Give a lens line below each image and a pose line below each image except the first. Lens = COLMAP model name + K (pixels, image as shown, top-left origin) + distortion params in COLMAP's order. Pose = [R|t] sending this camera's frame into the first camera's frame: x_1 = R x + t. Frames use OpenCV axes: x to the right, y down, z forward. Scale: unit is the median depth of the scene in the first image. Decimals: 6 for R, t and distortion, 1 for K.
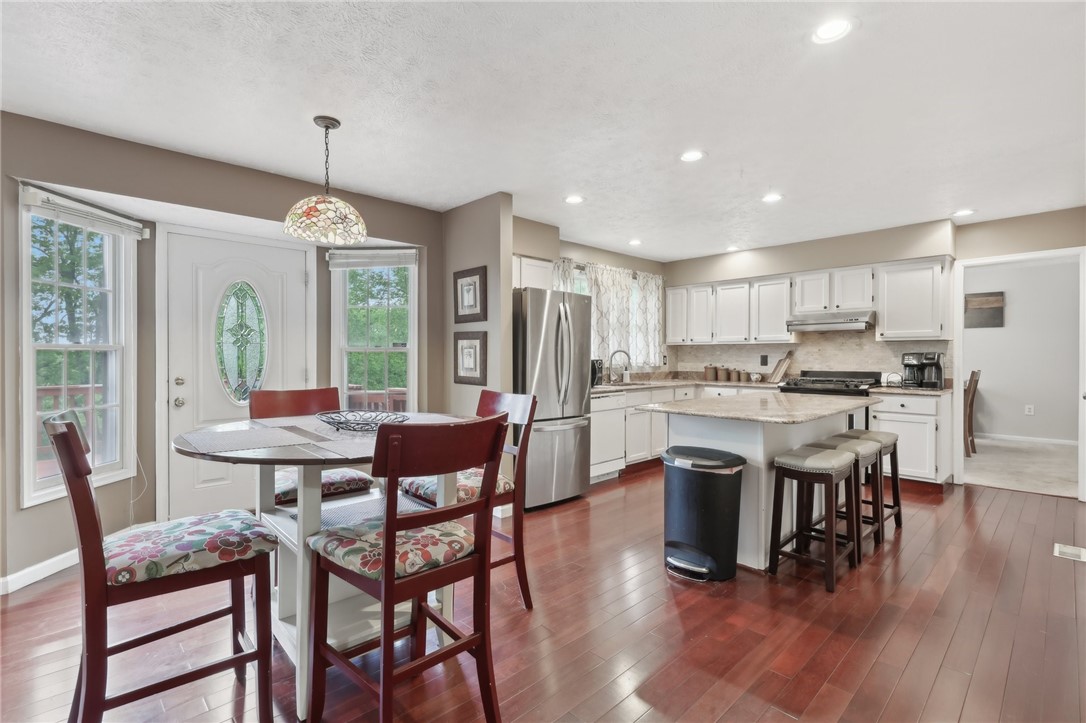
lens RADIAL K [[496.9, 0, 522.2], [0, 496.9, 357.7], [0, 0, 1]] dist [-0.001264, 0.000586]
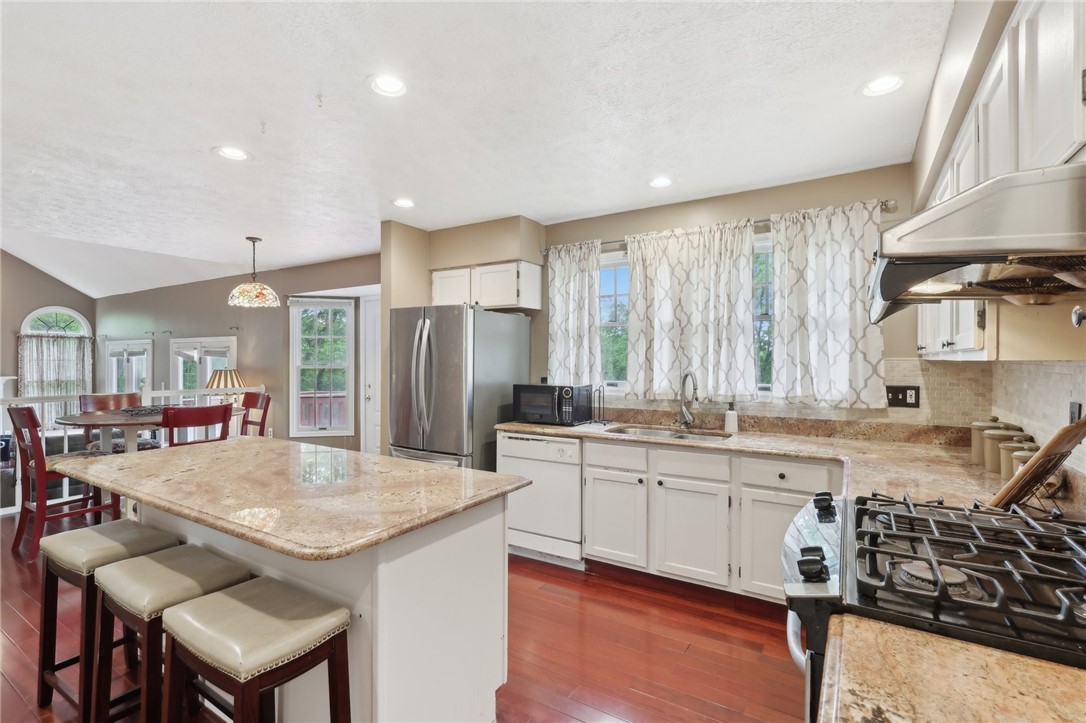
lens RADIAL K [[497.6, 0, 543.0], [0, 497.6, 361.5], [0, 0, 1]] dist [0.001717, 0.000466]
pose [[0.265352, 0.003444, -0.964145, 0.719683], [-0.004306, 0.999988, 0.002387, -0.028282], [0.964142, 0.003518, 0.265364, 0.705712]]
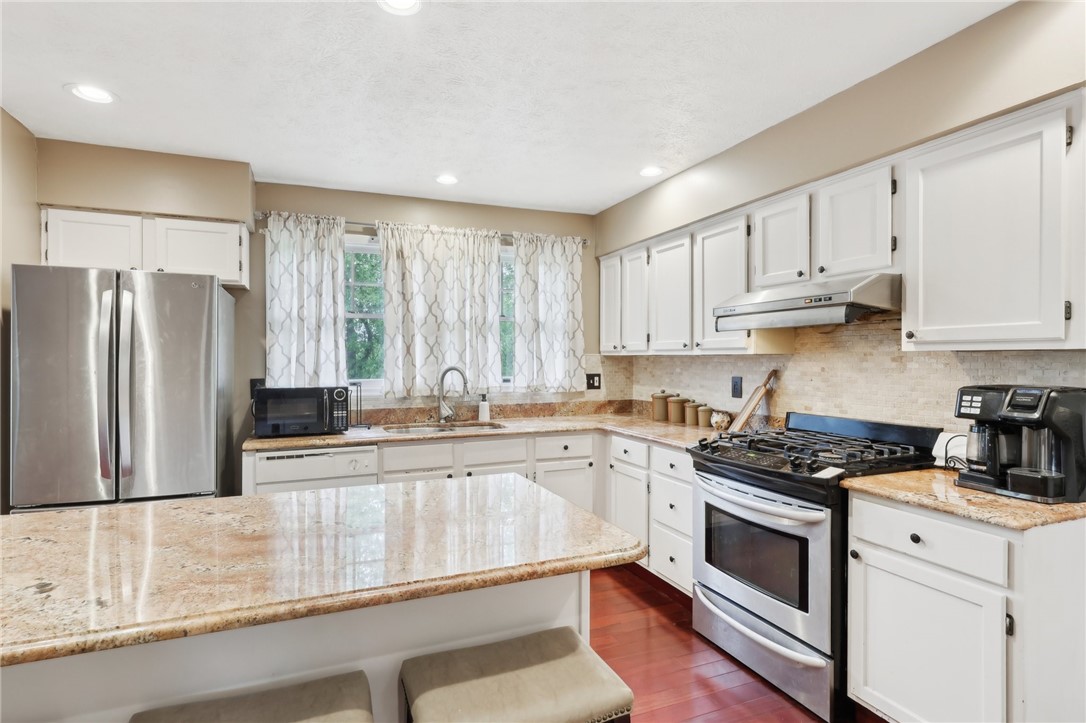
lens RADIAL K [[548.4, 0, 522.0], [0, 548.4, 362.9], [0, 0, 1]] dist [0.001683, -0.000270]
pose [[0.933291, 0.001041, -0.359121, 0.519763], [0.001479, 0.999976, 0.006743, -0.025079], [0.359119, -0.006825, 0.933267, 0.433288]]
